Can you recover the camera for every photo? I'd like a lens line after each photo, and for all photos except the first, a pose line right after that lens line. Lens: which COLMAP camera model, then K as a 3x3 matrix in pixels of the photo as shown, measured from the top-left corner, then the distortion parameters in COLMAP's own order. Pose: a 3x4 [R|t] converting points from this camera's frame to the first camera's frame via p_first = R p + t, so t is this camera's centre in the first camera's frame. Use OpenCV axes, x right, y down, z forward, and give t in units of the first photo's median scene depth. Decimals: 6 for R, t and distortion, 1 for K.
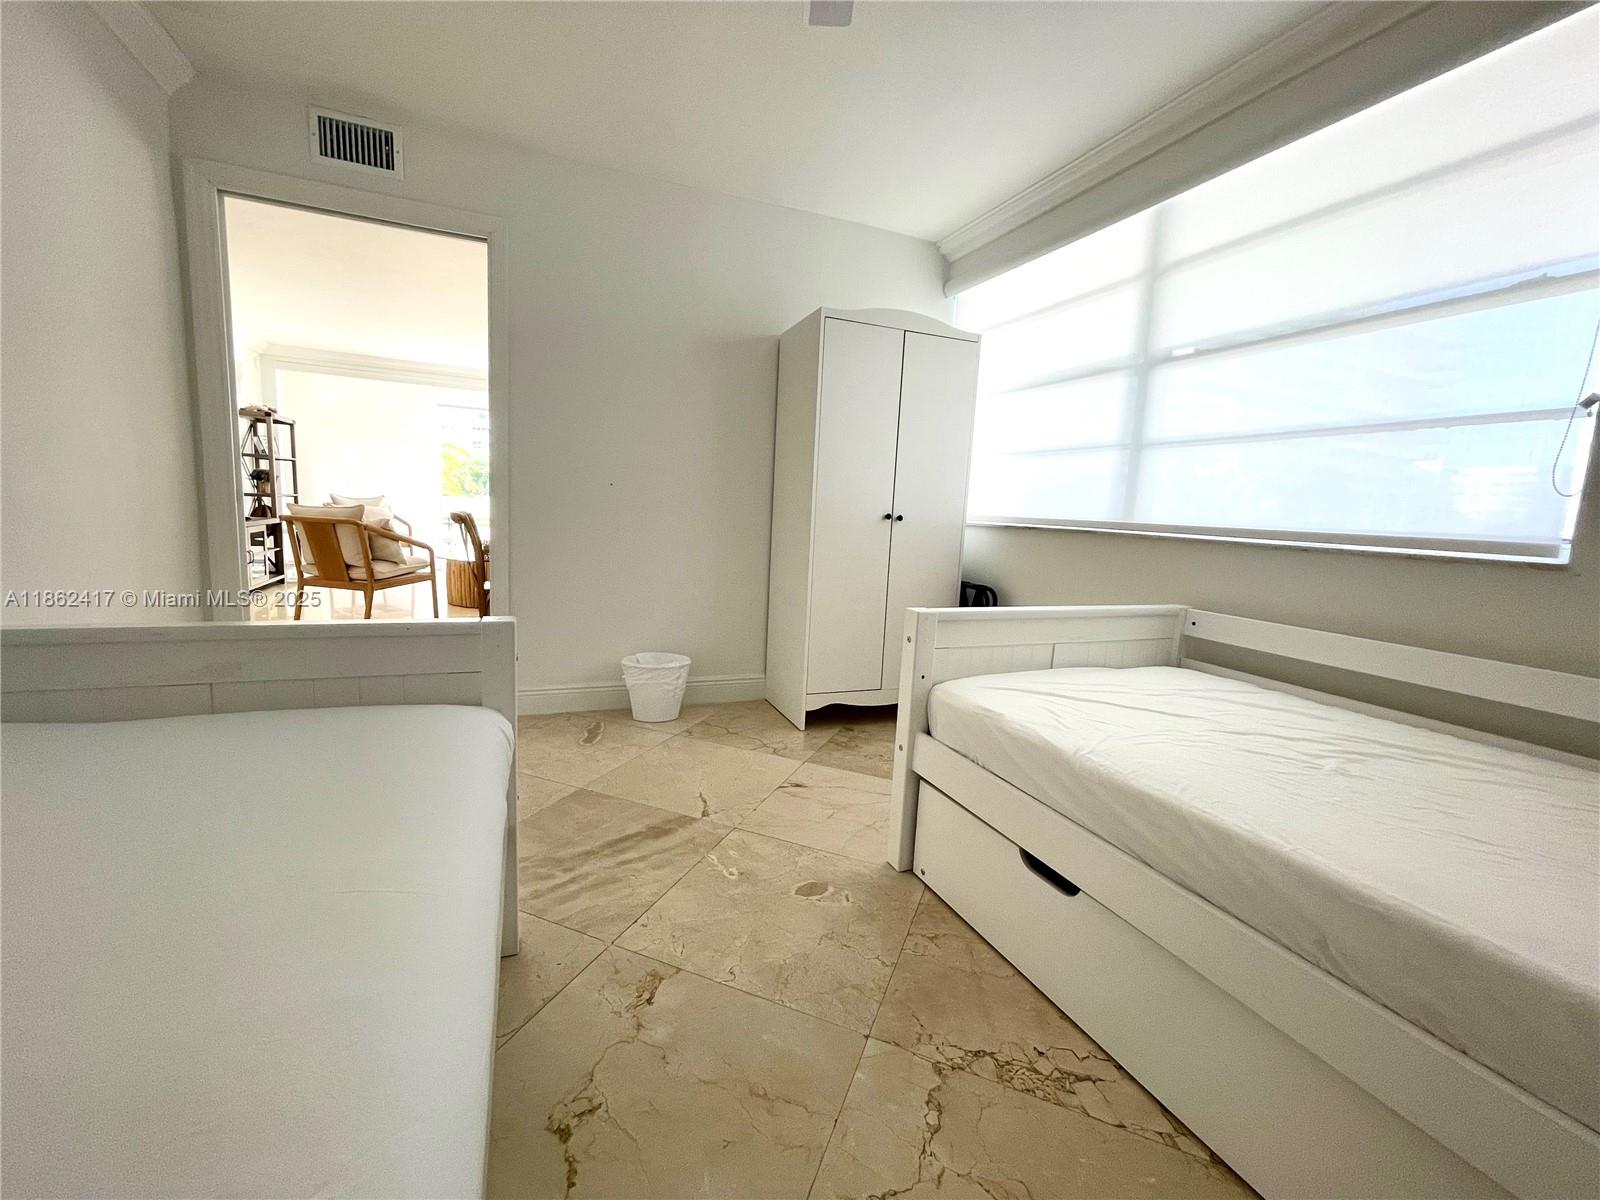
lens RADIAL K [[678.1, 0, 800.0], [0, 678.1, 600.0], [0, 0, 1]] dist [0.001154, 0.000150]
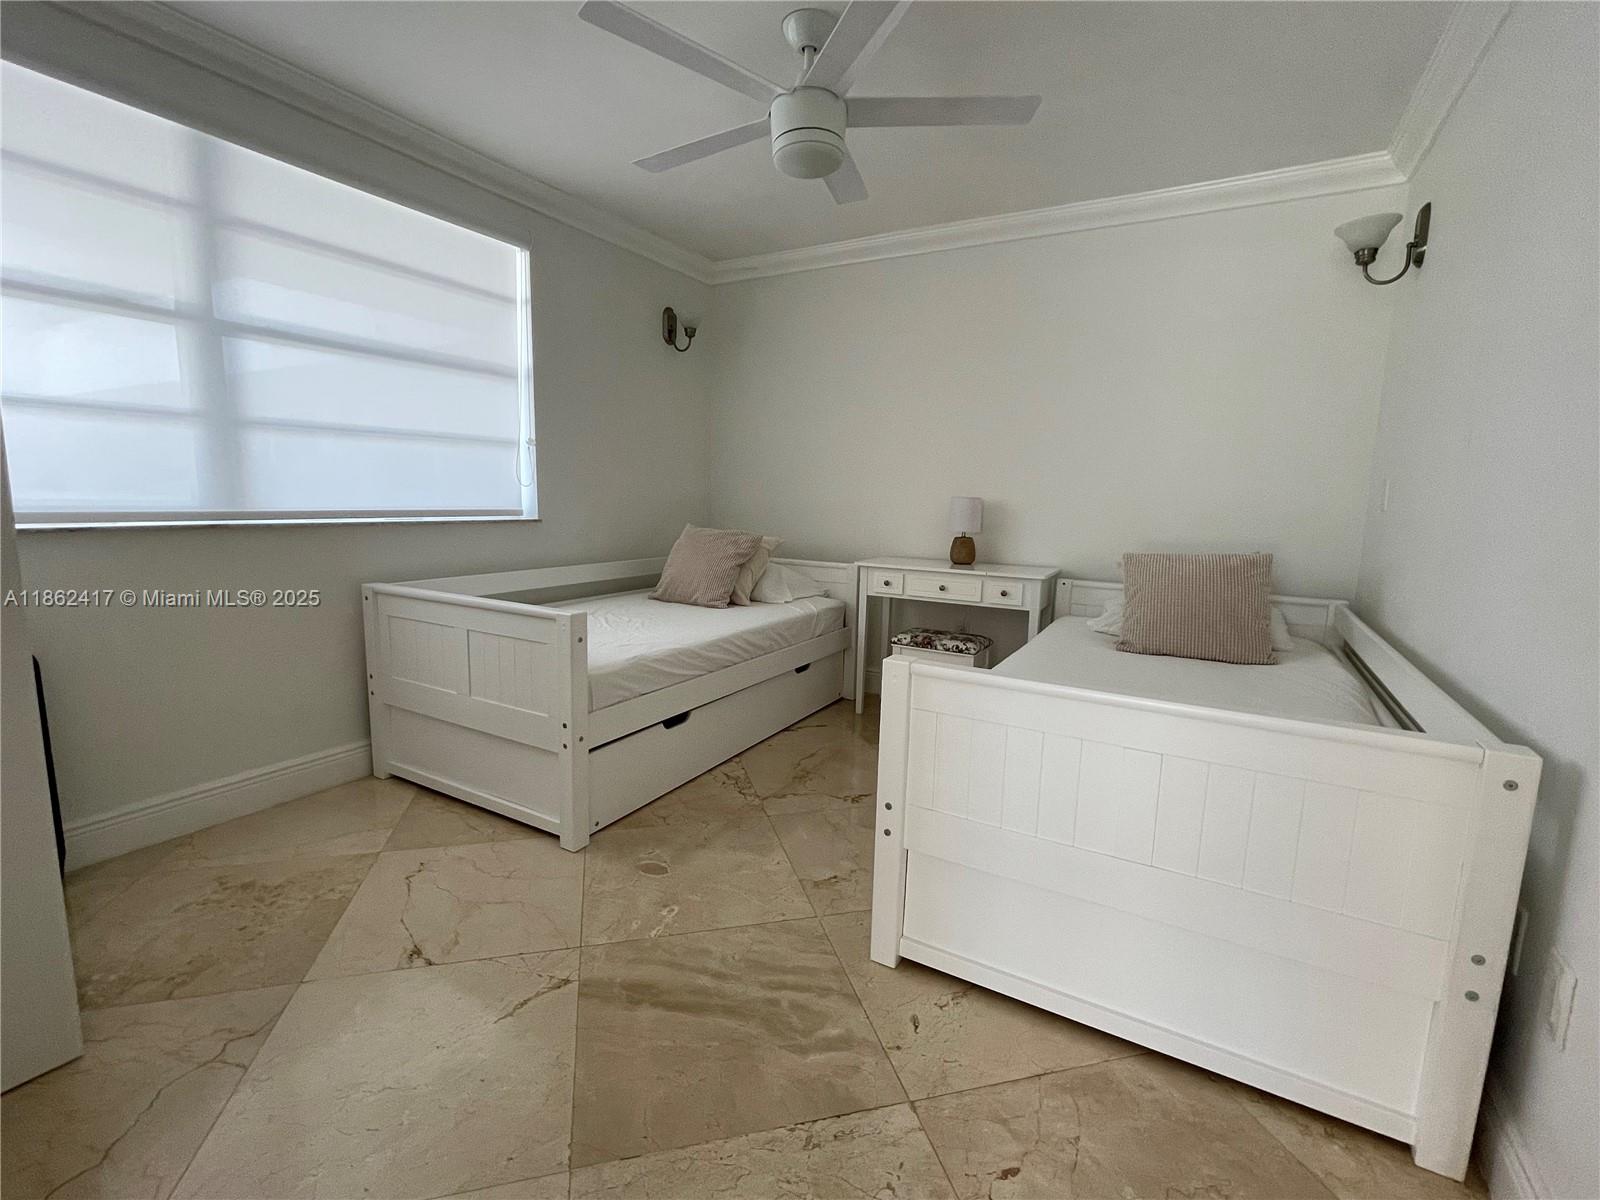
lens RADIAL K [[709.3, 0, 800.0], [0, 709.3, 600.0], [0, 0, 1]] dist [0.037825, 0.000102]
pose [[-0.610945, -0.183309, 0.770159, -0.922958], [0.052831, 0.961215, 0.270693, -0.295357], [-0.789909, 0.206067, -0.577565, 1.348961]]
